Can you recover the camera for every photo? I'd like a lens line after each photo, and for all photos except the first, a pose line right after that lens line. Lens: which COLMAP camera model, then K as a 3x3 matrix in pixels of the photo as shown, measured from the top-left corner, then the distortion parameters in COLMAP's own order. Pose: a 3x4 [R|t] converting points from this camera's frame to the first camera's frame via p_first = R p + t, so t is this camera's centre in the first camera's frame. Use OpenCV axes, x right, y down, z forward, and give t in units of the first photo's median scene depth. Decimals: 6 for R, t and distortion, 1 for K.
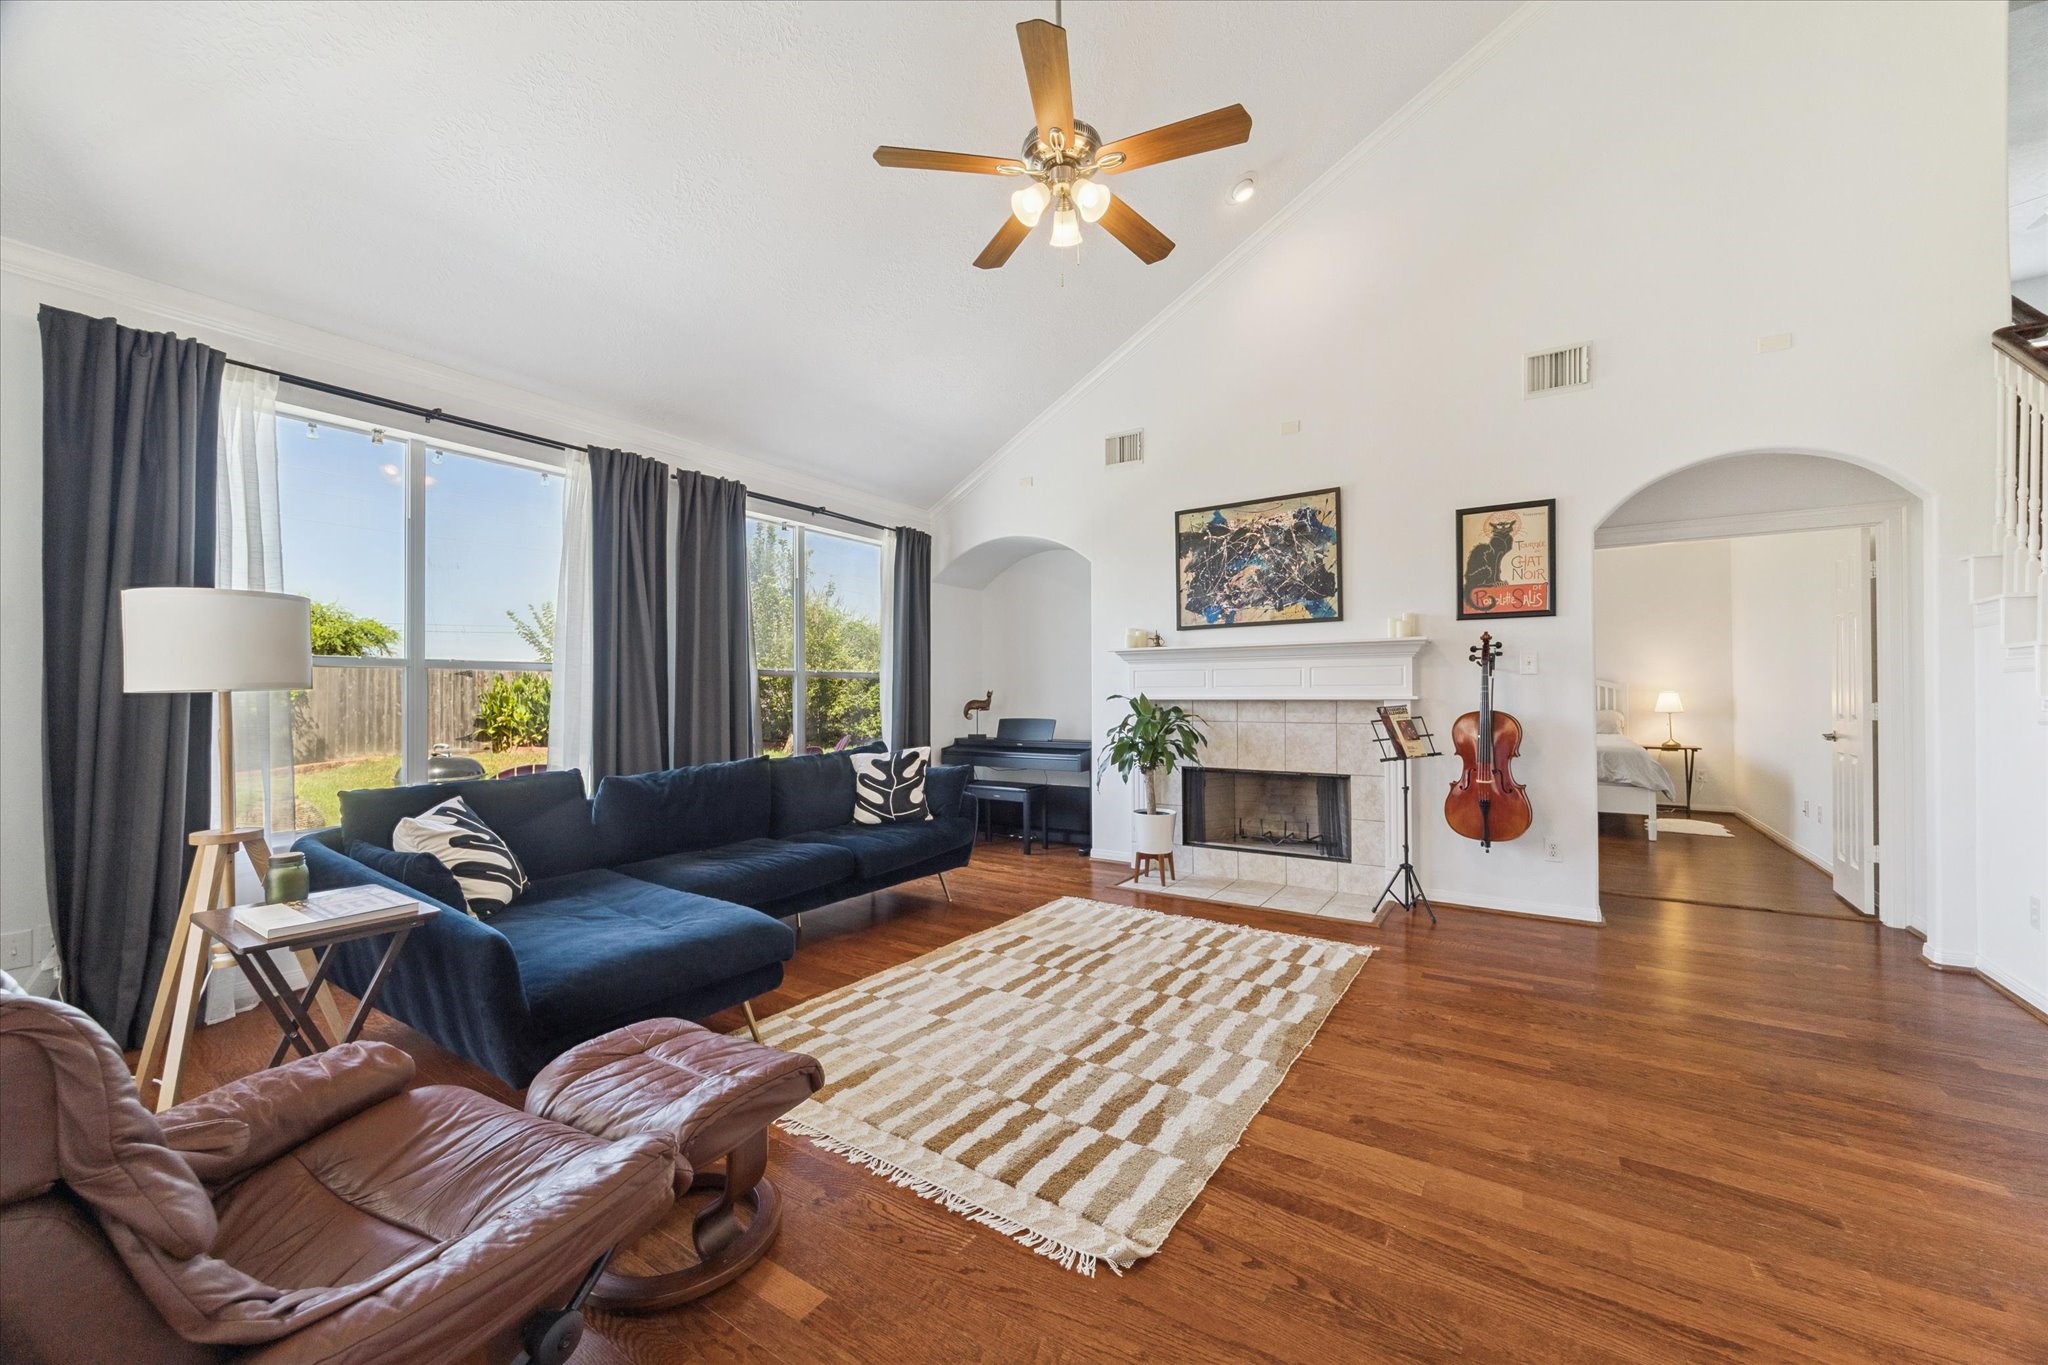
lens RADIAL K [[783.1, 0, 1037.1], [0, 783.1, 690.2], [0, 0, 1]] dist [-0.003352, -0.000209]
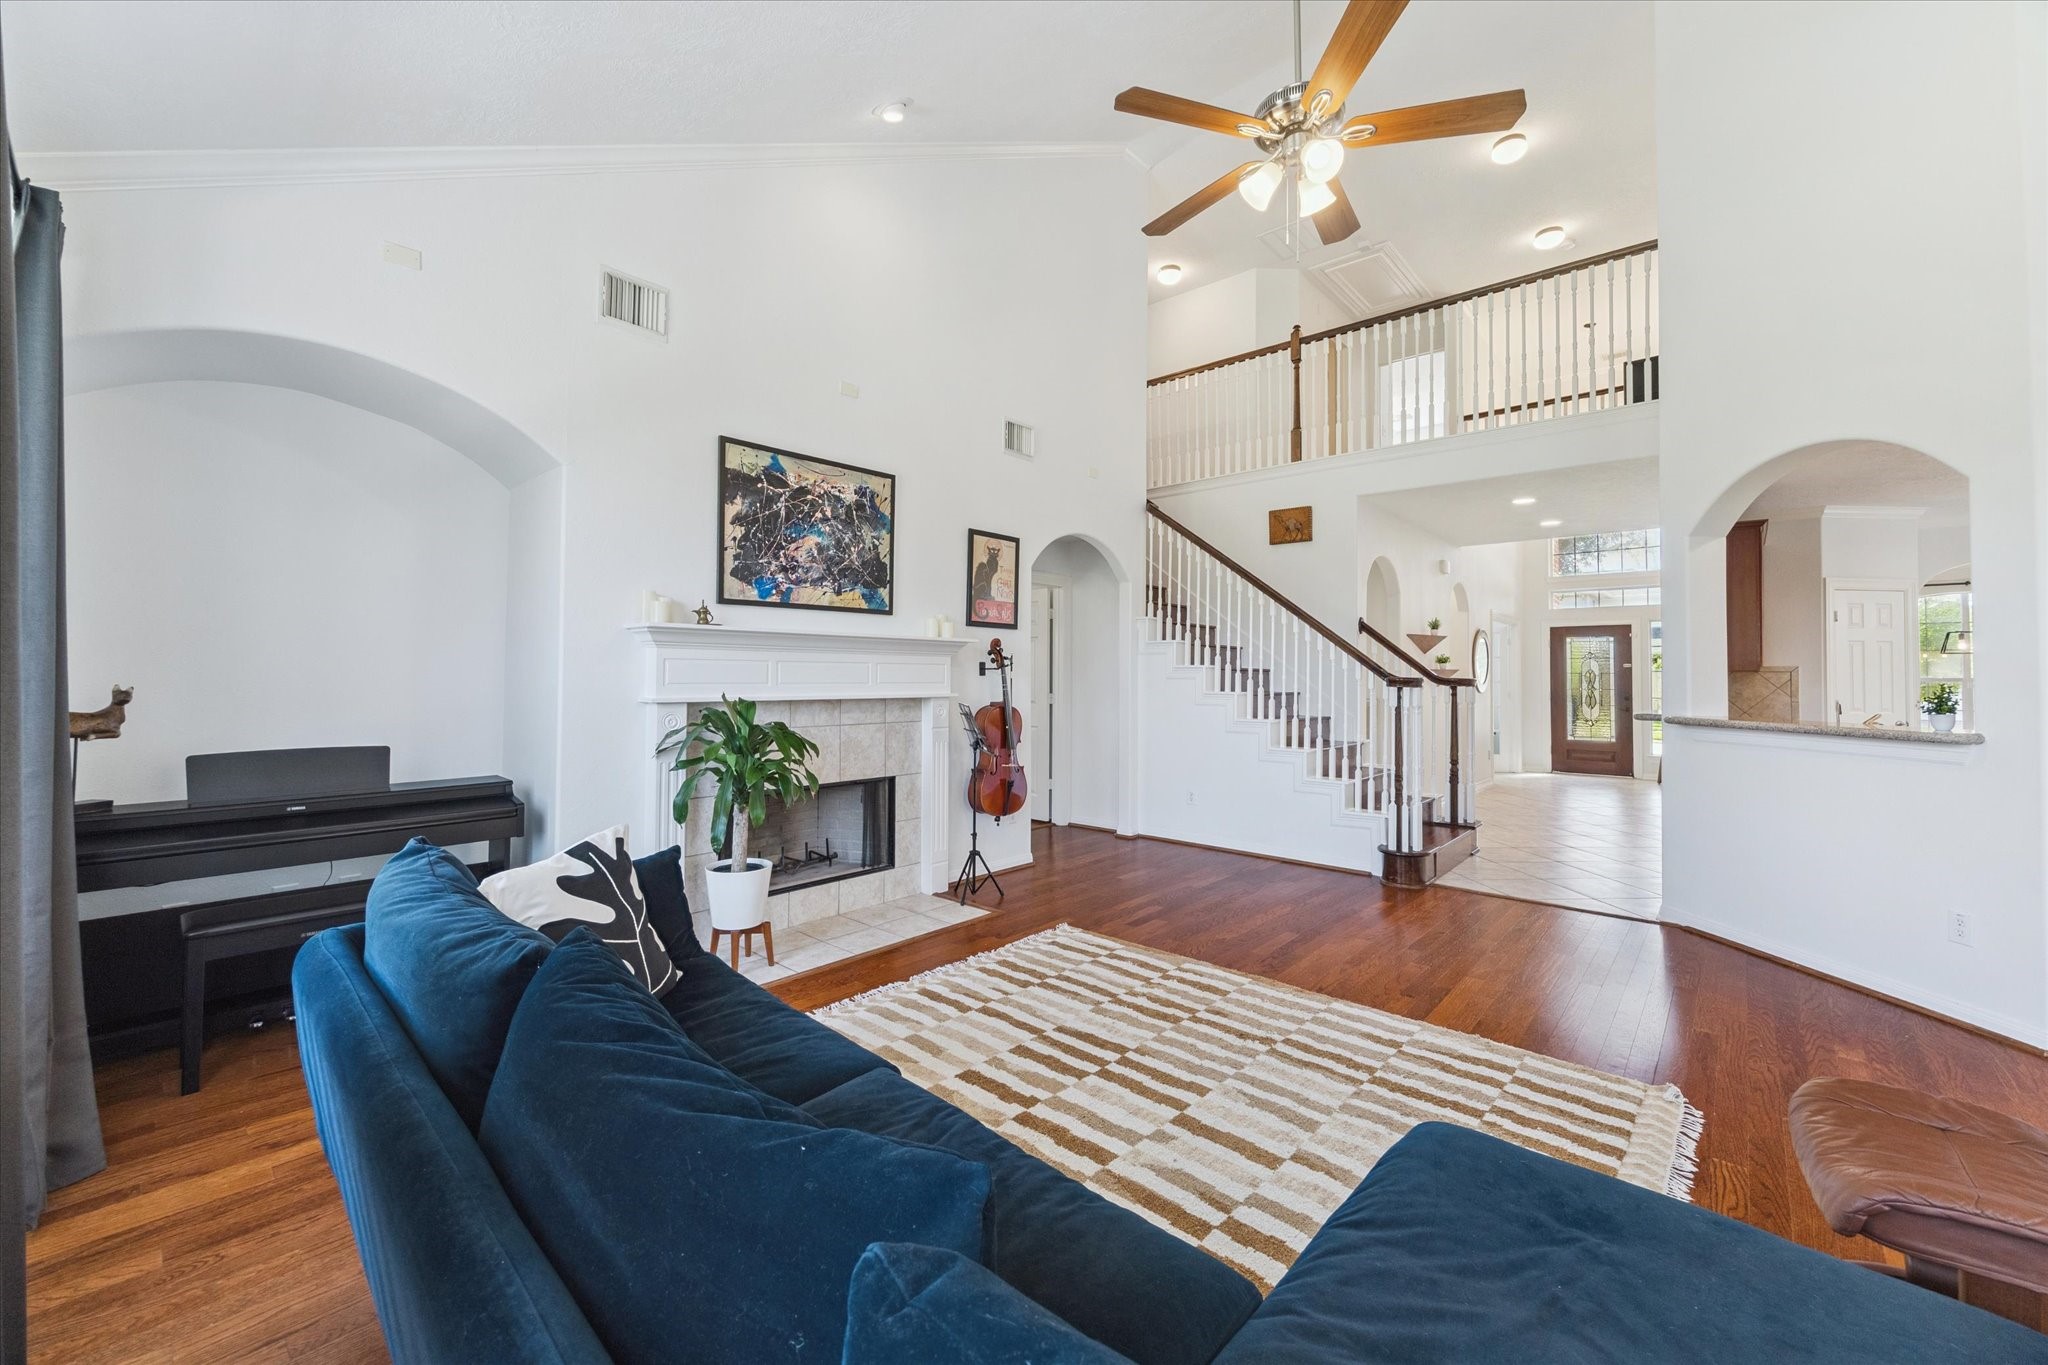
lens RADIAL K [[799.5, 0, 1024.4], [0, 799.5, 660.2], [0, 0, 1]] dist [-0.001641, -0.000138]
pose [[0.152433, 0.024901, 0.988000, -0.714544], [-0.011609, 0.999659, -0.023404, -0.016697], [-0.988246, -0.007902, 0.152670, 0.901759]]
